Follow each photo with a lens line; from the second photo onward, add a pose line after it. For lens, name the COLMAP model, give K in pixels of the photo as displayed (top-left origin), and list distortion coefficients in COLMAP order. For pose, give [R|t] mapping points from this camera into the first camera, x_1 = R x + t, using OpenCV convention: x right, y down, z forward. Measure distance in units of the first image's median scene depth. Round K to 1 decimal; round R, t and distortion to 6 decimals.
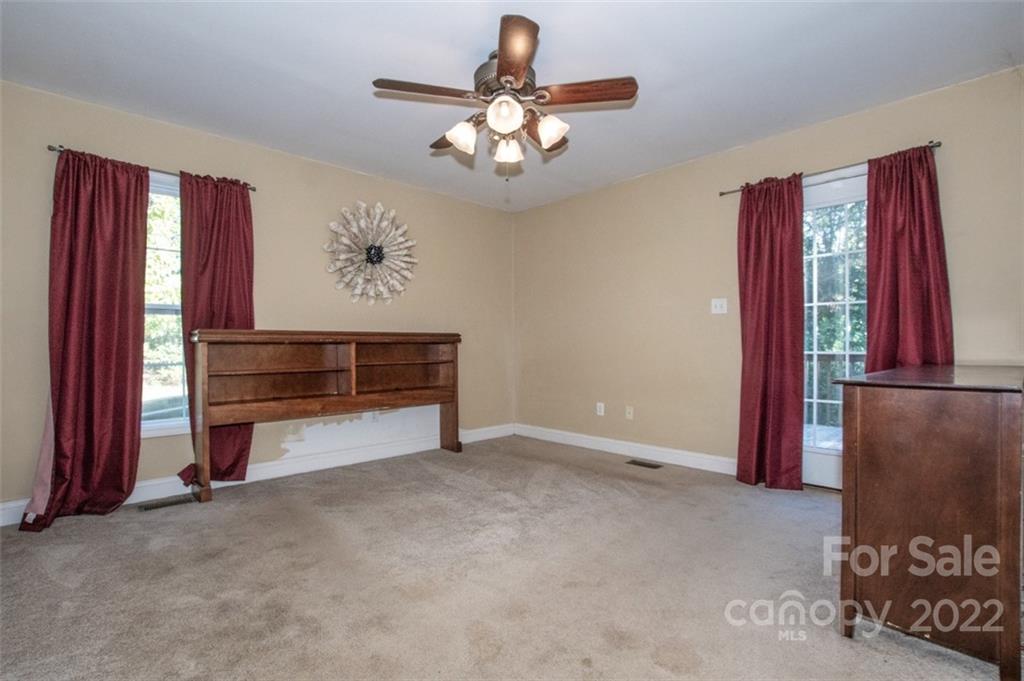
lens RADIAL K [[471.4, 0, 515.5], [0, 471.4, 344.2], [0, 0, 1]] dist [-0.030141, 0.000147]
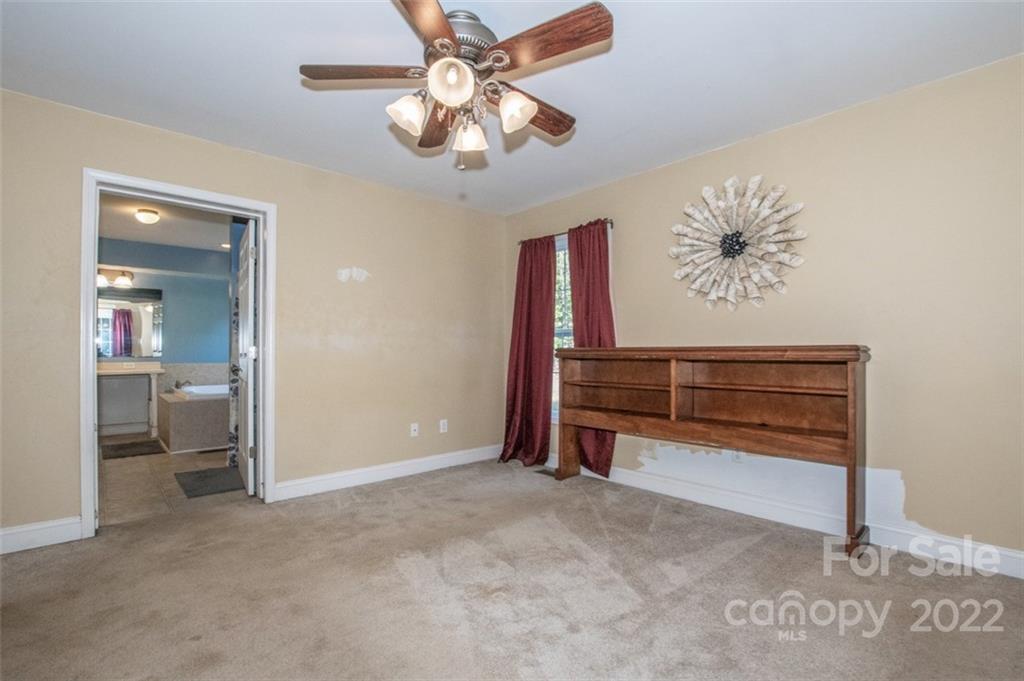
lens RADIAL K [[471.4, 0, 515.5], [0, 471.4, 344.2], [0, 0, 1]] dist [-0.030141, 0.000147]
pose [[-0.033459, -0.008862, -0.999401, 0.567032], [0.005365, 0.999945, -0.009047, -0.027136], [0.999426, -0.005665, -0.033409, 0.793211]]
